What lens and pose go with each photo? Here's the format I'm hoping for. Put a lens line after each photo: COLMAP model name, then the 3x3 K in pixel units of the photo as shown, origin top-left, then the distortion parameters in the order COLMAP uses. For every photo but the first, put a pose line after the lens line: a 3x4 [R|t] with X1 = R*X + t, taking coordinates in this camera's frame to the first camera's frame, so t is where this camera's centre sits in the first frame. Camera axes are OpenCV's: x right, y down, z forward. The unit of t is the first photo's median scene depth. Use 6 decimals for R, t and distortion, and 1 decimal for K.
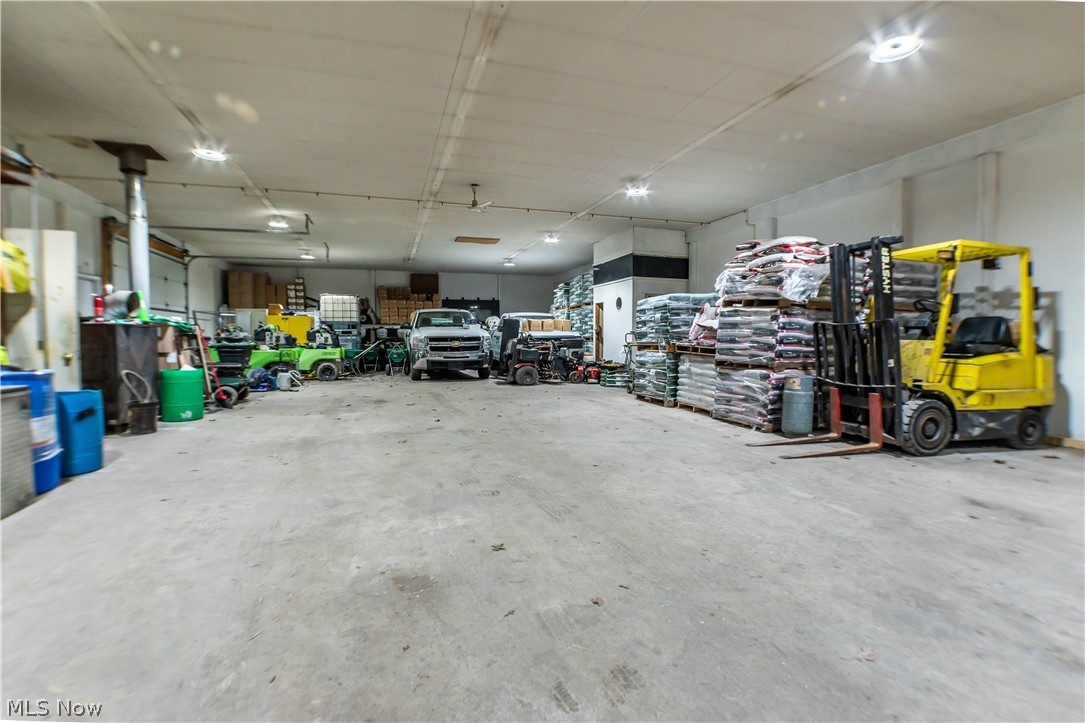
lens RADIAL K [[494.9, 0, 538.3], [0, 494.9, 354.1], [0, 0, 1]] dist [-0.031994, 0.000450]
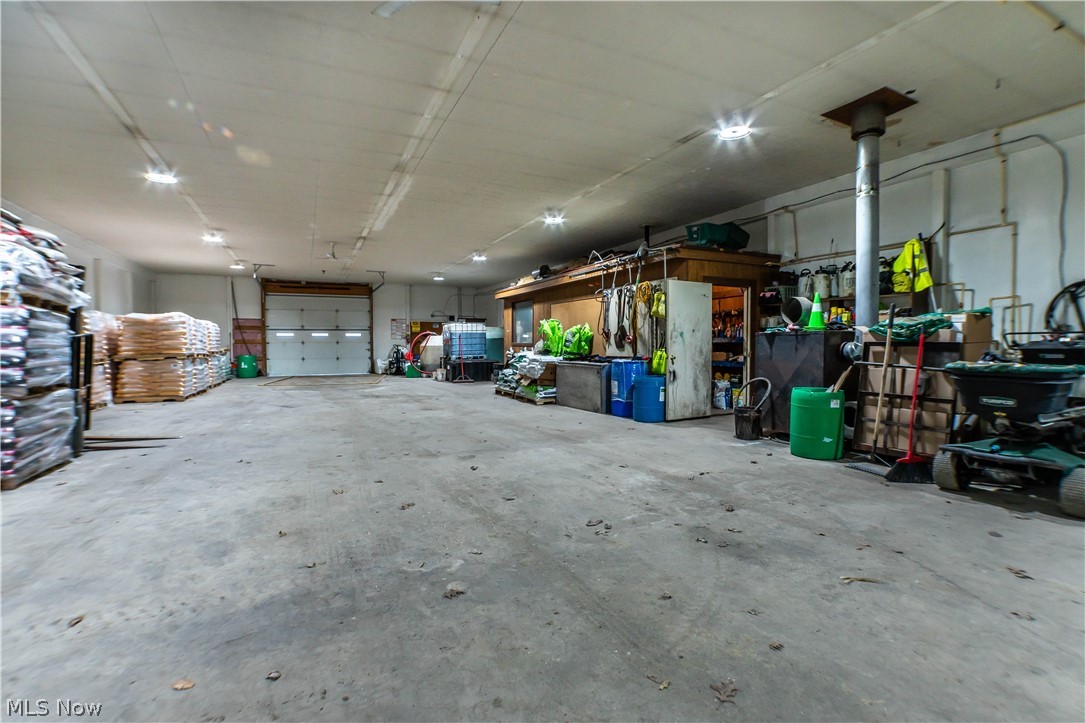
lens RADIAL K [[494.9, 0, 537.1], [0, 494.9, 355.4], [0, 0, 1]] dist [-0.031994, 0.000450]
pose [[-0.989996, 0.006839, -0.140929, -0.103840], [-0.002052, 0.998021, 0.062841, -0.036526], [0.141079, 0.062501, -0.988023, 0.901734]]
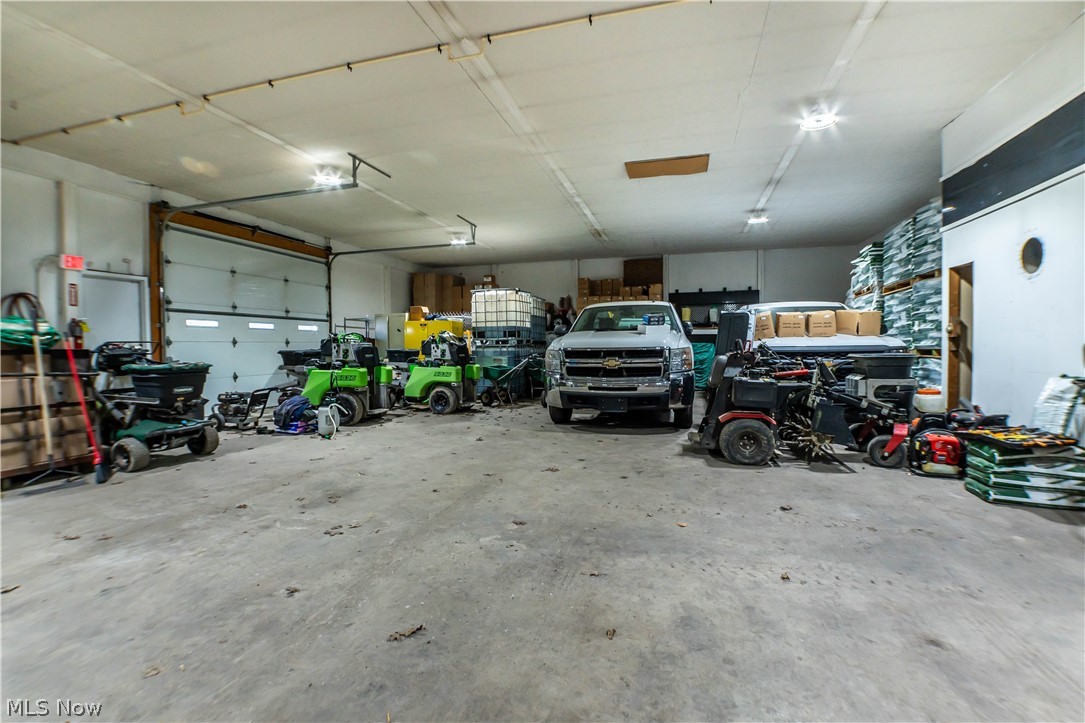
lens RADIAL K [[494.9, 0, 535.9], [0, 494.9, 355.1], [0, 0, 1]] dist [-0.031994, 0.000450]
pose [[0.833047, 0.005119, -0.553178, 0.054933], [-0.012853, 0.999866, -0.010103, -0.021919], [0.553052, 0.015526, 0.833002, 0.502693]]
